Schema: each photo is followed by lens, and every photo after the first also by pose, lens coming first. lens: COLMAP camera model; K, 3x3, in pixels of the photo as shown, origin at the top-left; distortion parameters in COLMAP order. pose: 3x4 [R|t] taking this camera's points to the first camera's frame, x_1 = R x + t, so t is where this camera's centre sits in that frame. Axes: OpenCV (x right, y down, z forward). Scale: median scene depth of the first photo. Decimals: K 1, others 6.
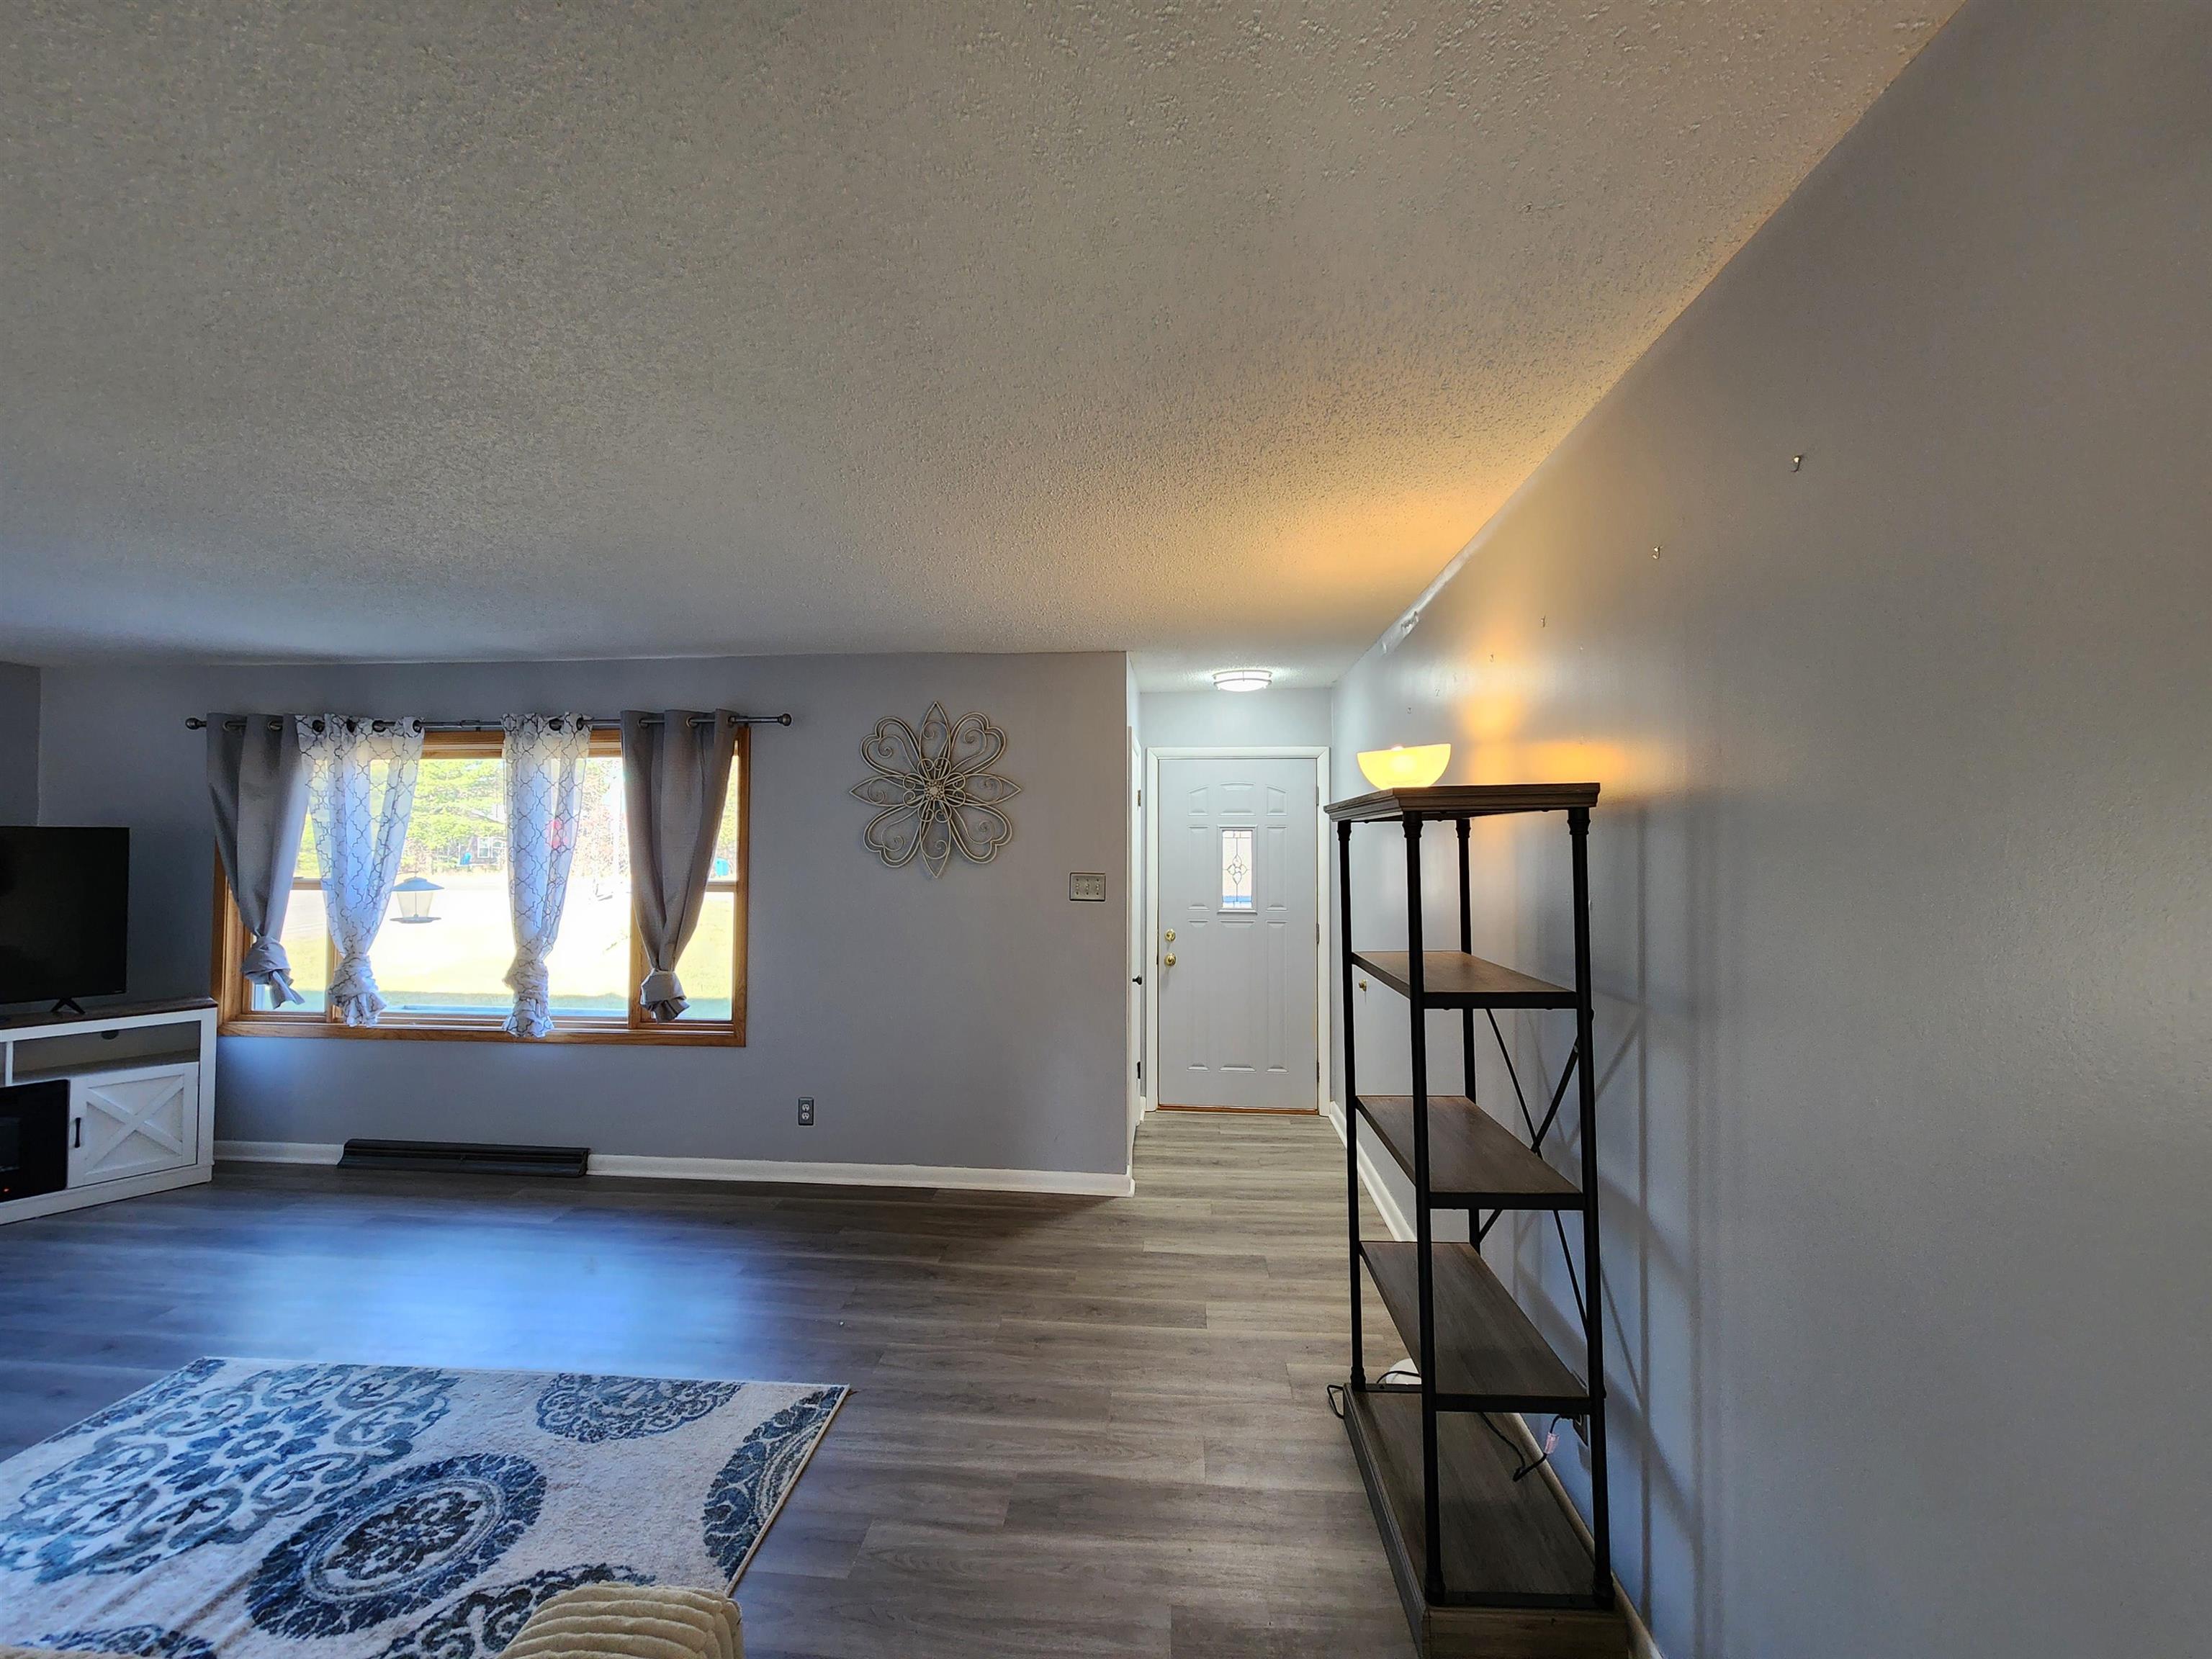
lens RADIAL K [[899.9, 0, 1097.1], [0, 899.9, 825.2], [0, 0, 1]] dist [-0.001777, 0.000566]
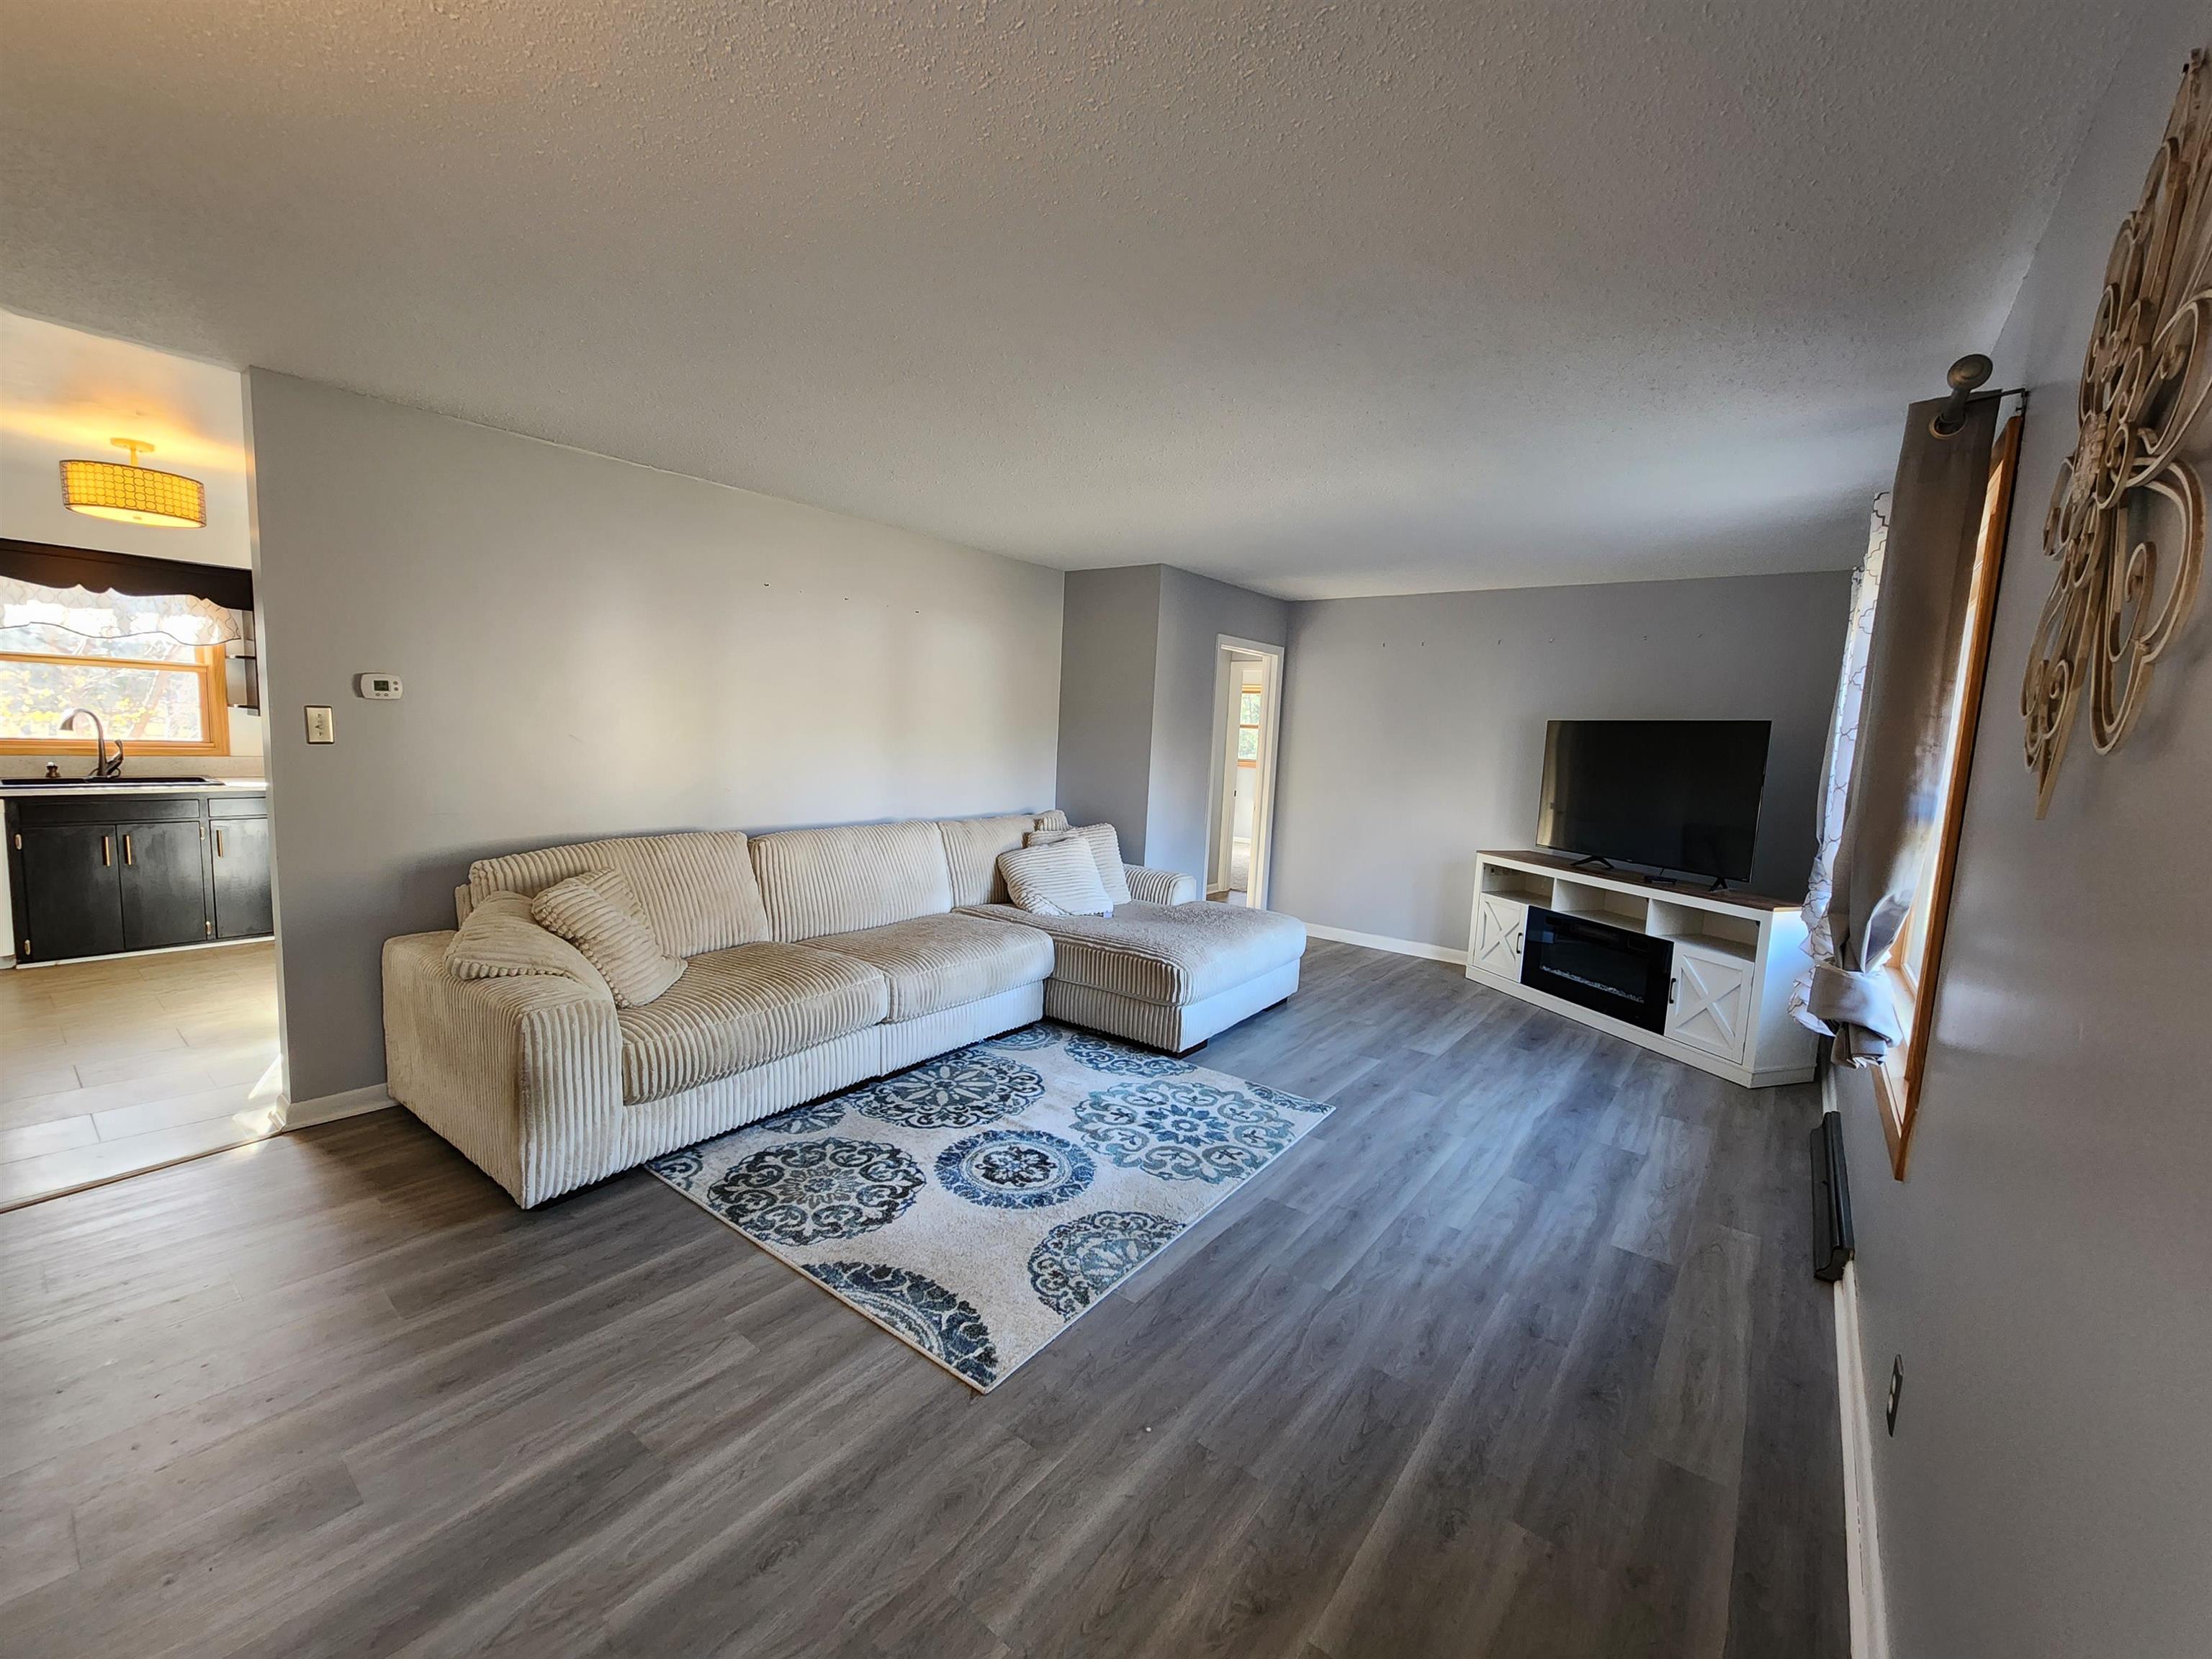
lens RADIAL K [[899.9, 0, 1108.7], [0, 899.9, 839.7], [0, 0, 1]] dist [-0.001777, 0.000566]
pose [[-0.535773, 0.076945, -0.840849, 0.190671], [-0.026290, 0.993836, 0.107696, 0.049763], [0.843953, 0.079806, -0.530448, 1.009443]]
